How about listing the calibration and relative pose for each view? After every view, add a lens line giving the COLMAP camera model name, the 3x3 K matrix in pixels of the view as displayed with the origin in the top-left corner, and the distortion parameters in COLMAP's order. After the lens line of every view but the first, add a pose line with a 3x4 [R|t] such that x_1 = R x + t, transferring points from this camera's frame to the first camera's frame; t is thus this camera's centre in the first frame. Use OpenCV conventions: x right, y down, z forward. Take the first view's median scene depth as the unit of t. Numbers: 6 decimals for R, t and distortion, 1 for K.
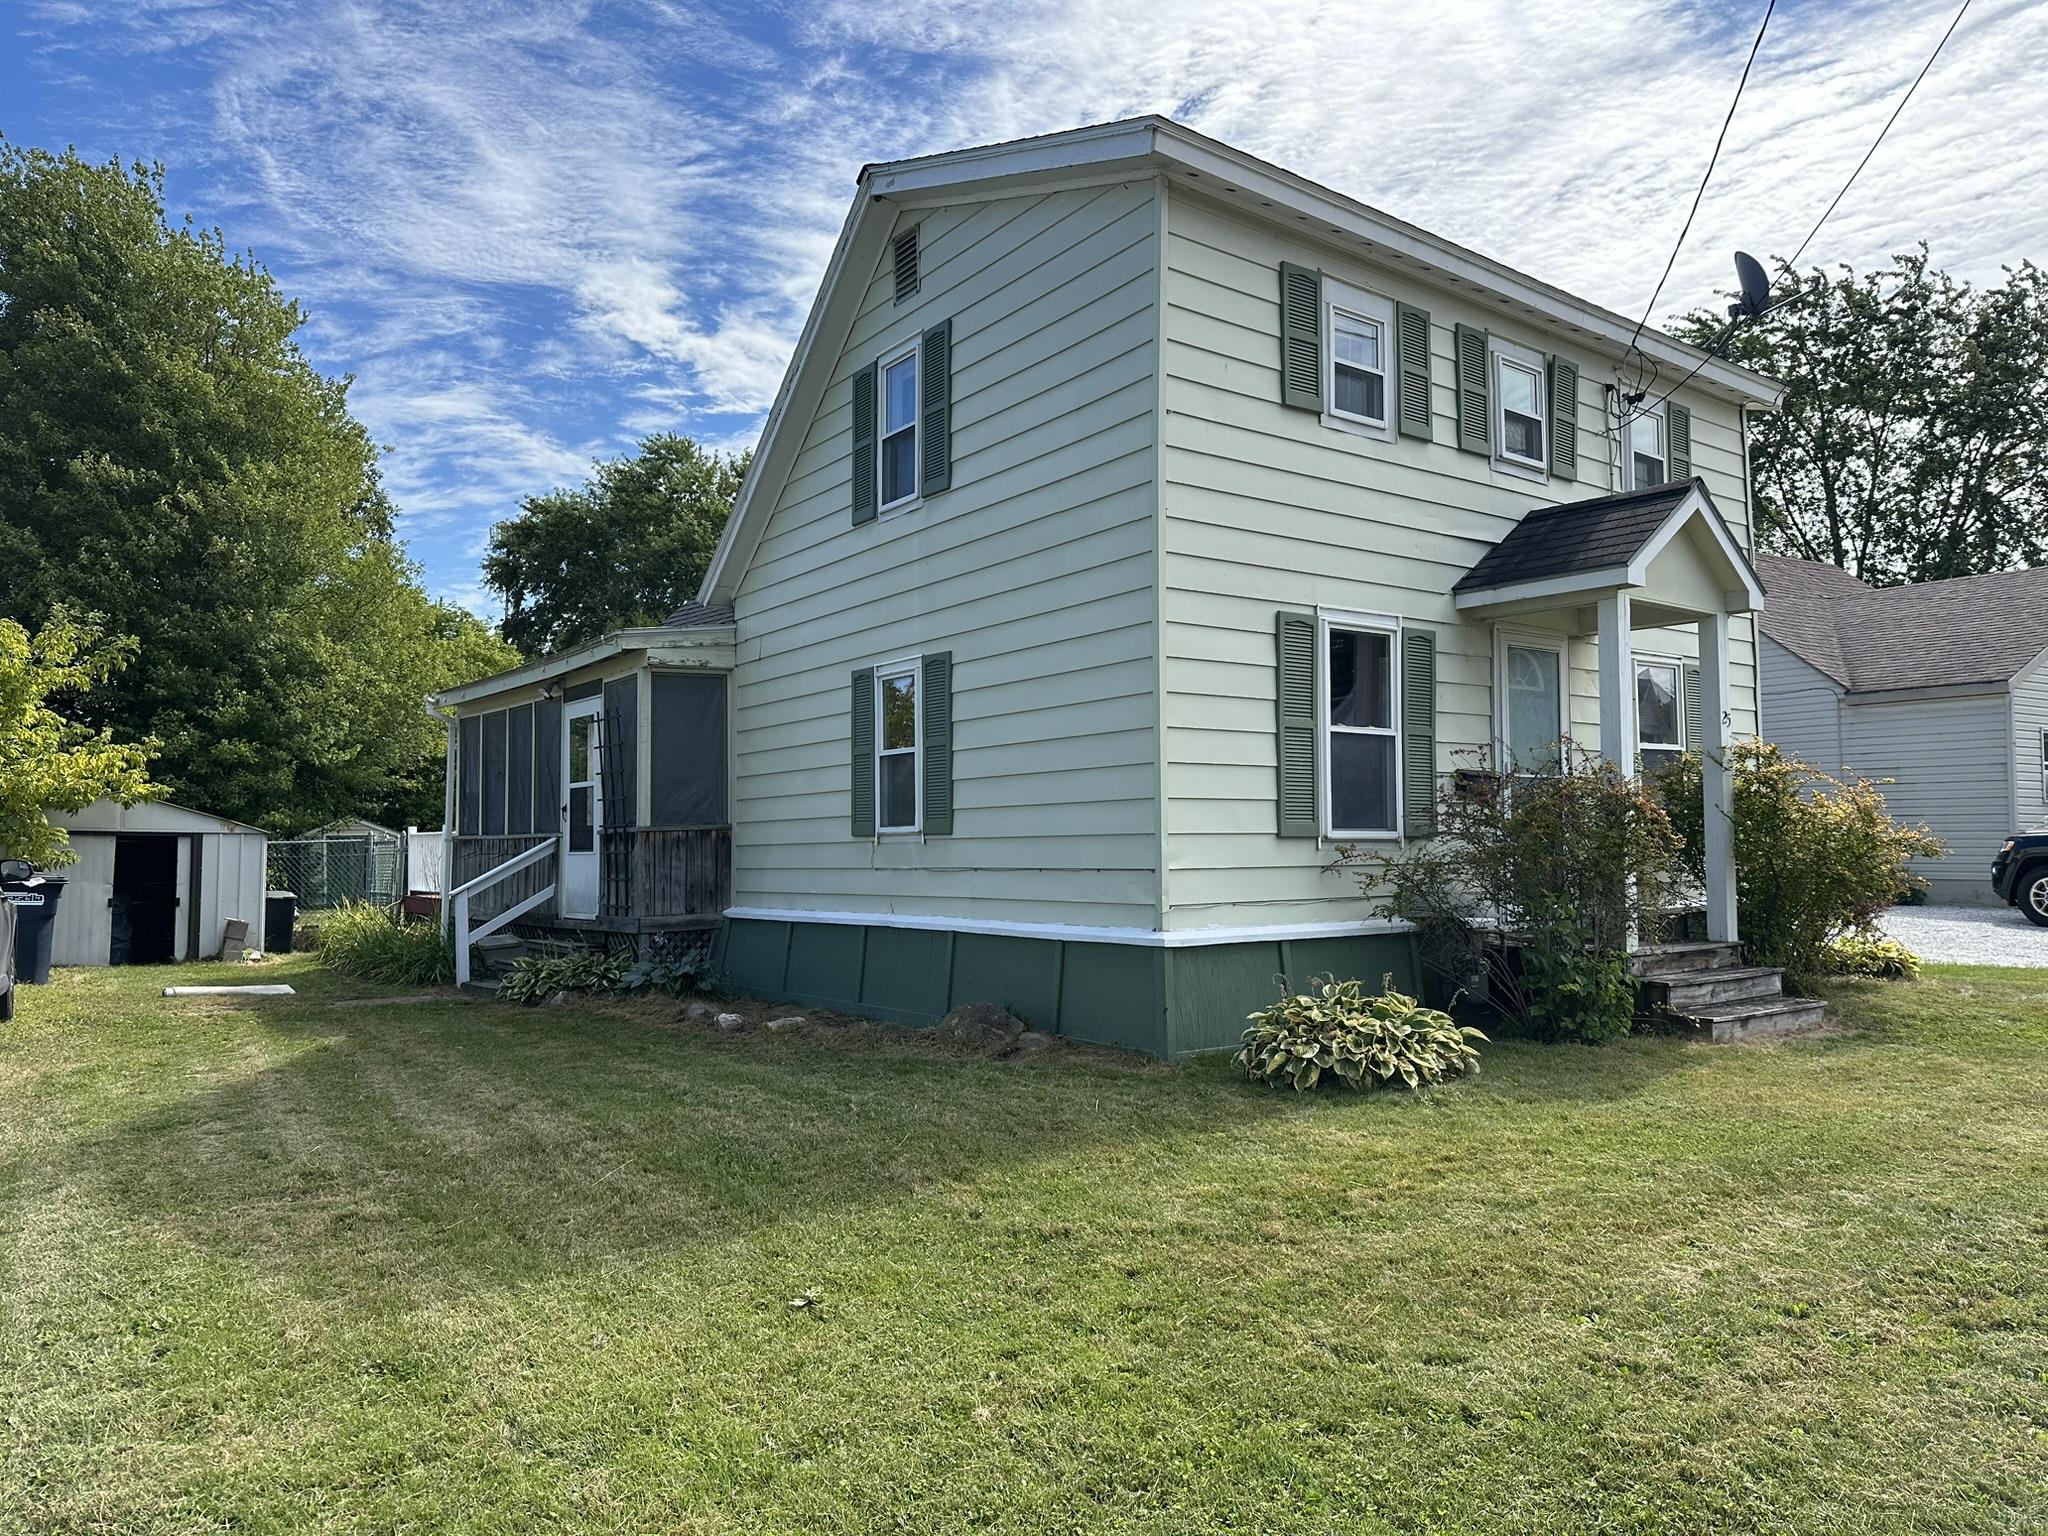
lens RADIAL K [[1400.3, 0, 1110.6], [0, 1400.3, 779.5], [0, 0, 1]] dist [0.094734, 0.000156]
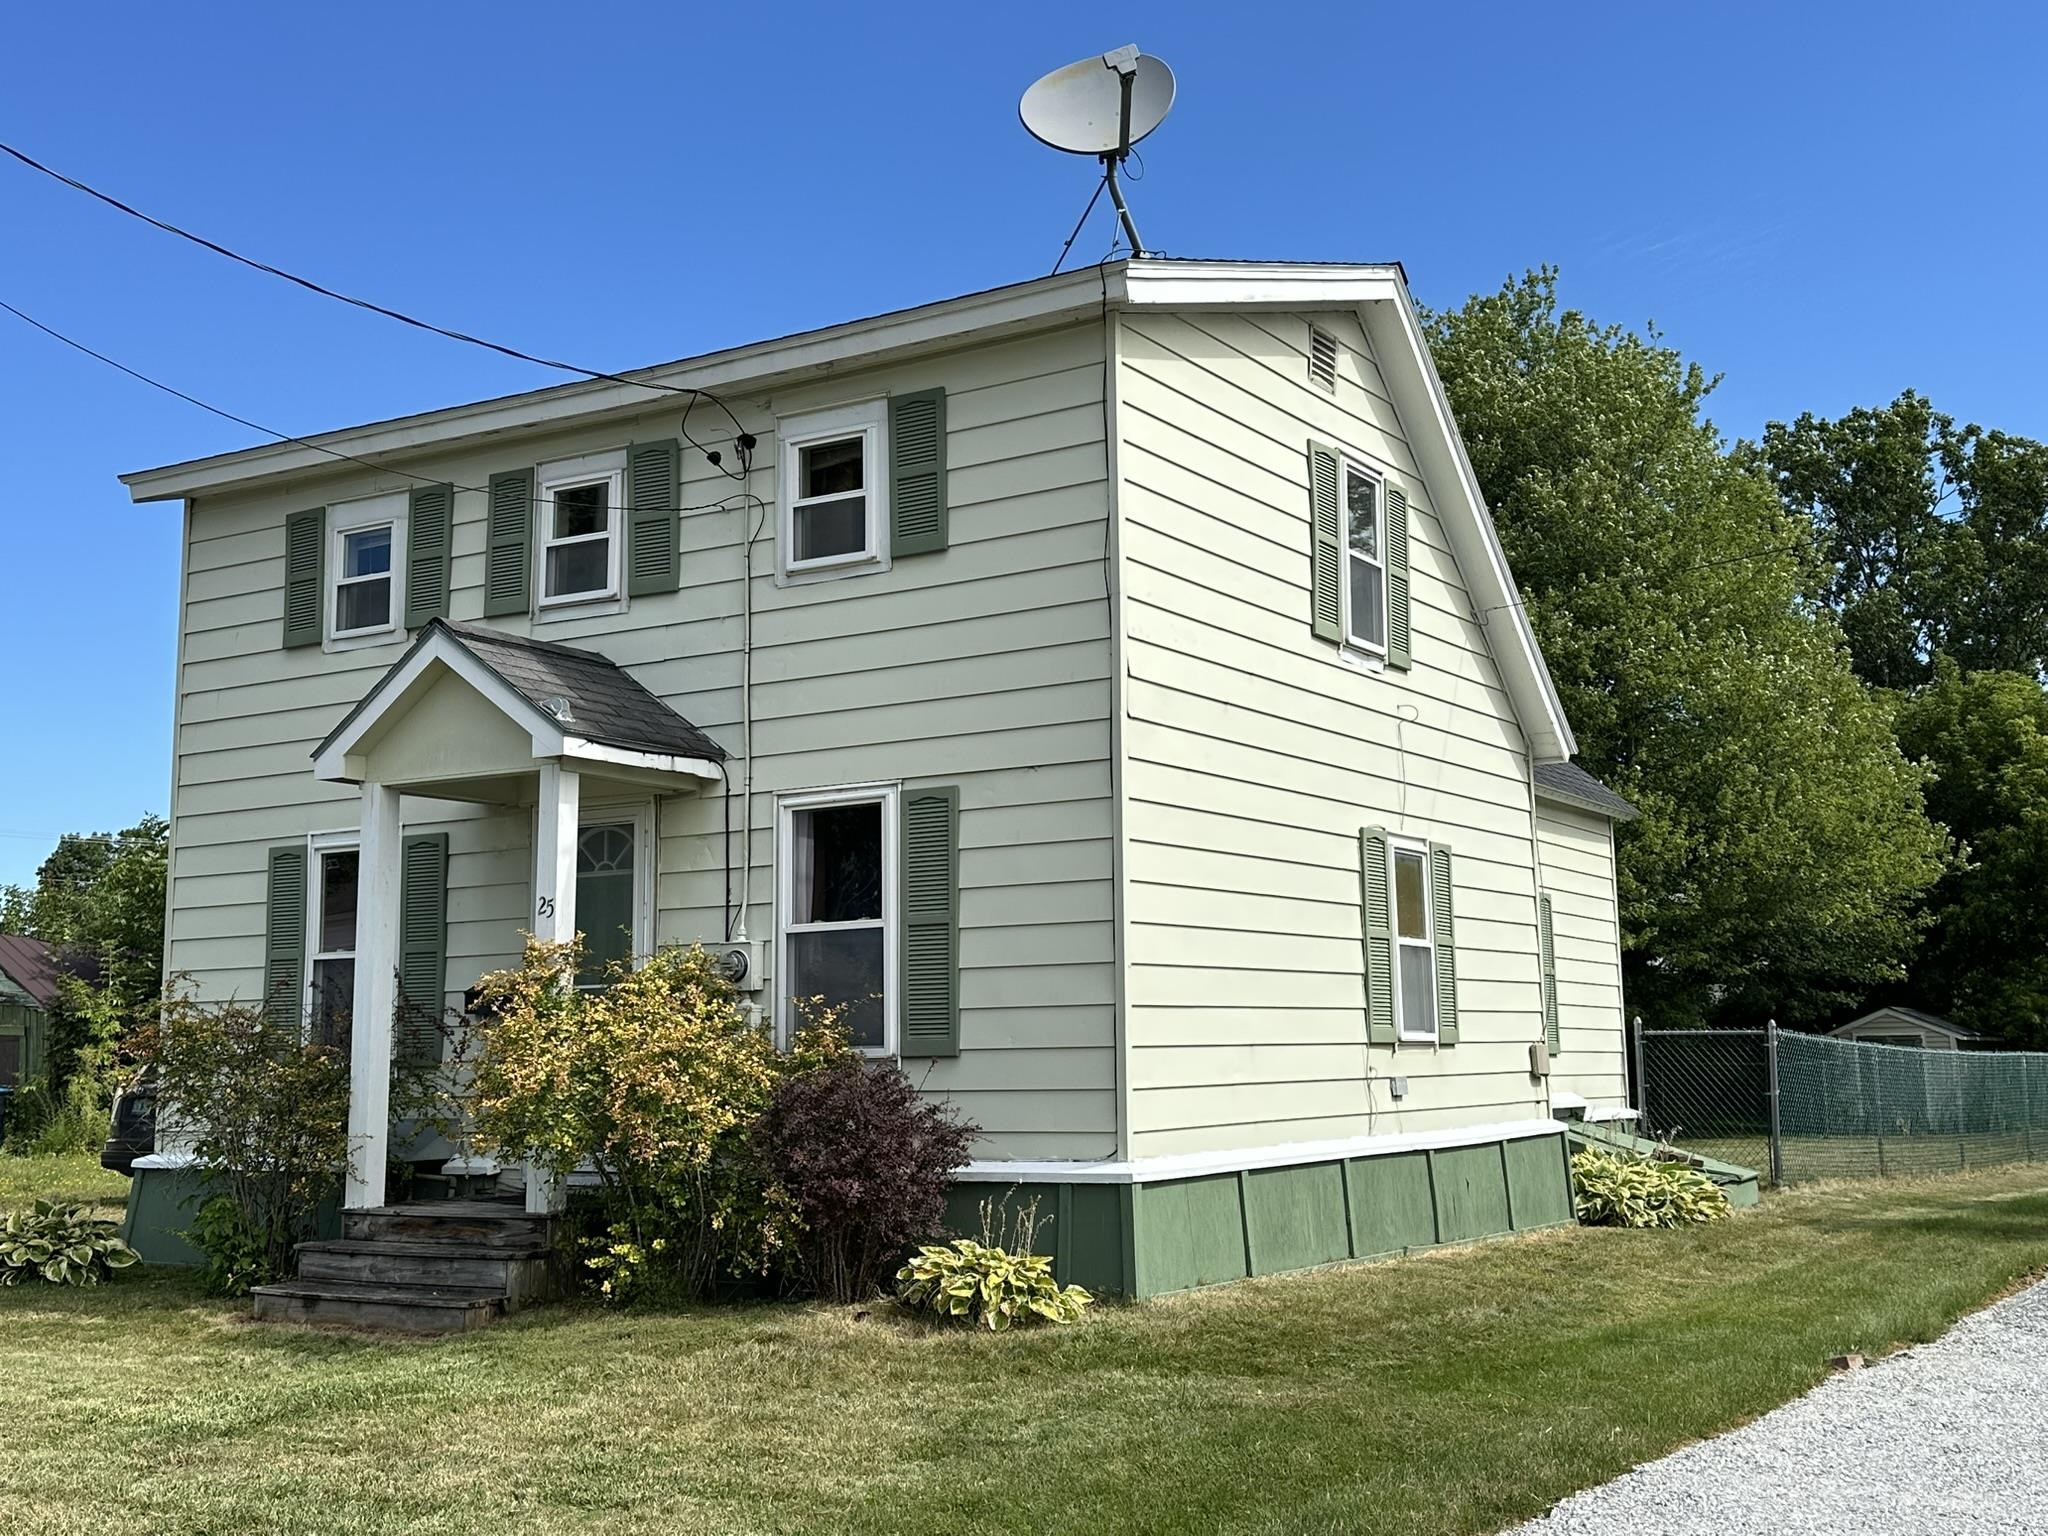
lens RADIAL K [[2164.8, 0, 1034.0], [0, 2164.8, 768.1], [0, 0, 1]] dist [0.214754, -0.485227]
pose [[0.331611, -0.110628, -0.936908, 1.697651], [0.050245, 0.993762, -0.099558, 0.011058], [0.942077, -0.014061, 0.335101, 0.909051]]
